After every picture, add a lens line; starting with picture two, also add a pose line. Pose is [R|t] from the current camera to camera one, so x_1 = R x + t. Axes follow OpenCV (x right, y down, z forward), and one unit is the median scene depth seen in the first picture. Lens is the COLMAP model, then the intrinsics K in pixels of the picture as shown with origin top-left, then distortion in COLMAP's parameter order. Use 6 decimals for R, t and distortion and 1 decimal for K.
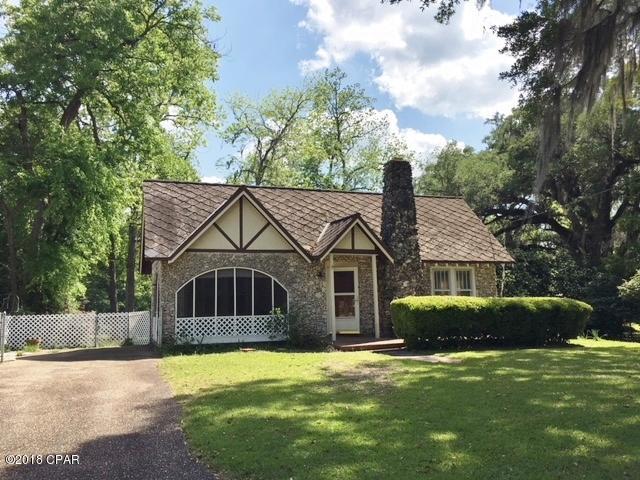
lens RADIAL K [[545.9, 0, 318.6], [0, 545.9, 239.3], [0, 0, 1]] dist [0.060010, -0.072255]
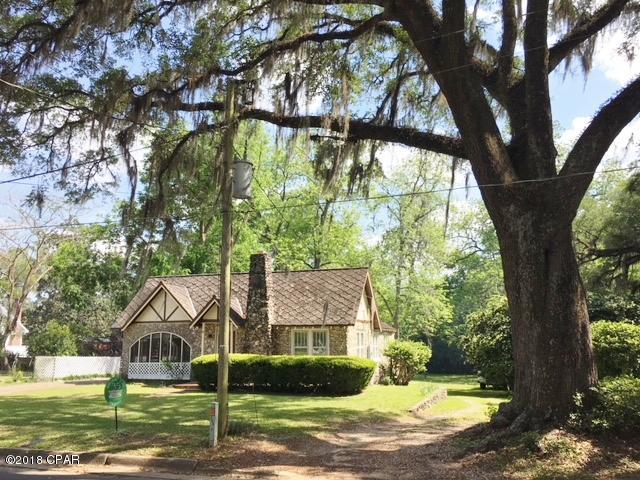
lens RADIAL K [[545.9, 0, 318.2], [0, 545.9, 240.0], [0, 0, 1]] dist [0.060010, -0.072255]
pose [[0.790829, -0.096518, -0.604378, 1.190588], [0.058458, 0.994884, -0.082389, -0.057334], [0.609238, 0.029825, 0.792426, -0.013705]]
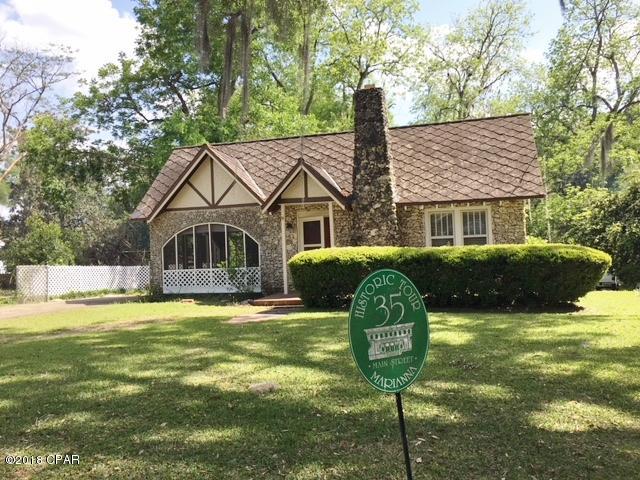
lens RADIAL K [[545.9, 0, 317.6], [0, 545.9, 240.3], [0, 0, 1]] dist [0.060010, -0.072255]
pose [[0.813404, -0.024887, -0.581166, 0.614167], [0.084890, 0.993467, 0.076271, 0.021038], [0.575471, -0.111375, 0.810203, 0.251479]]
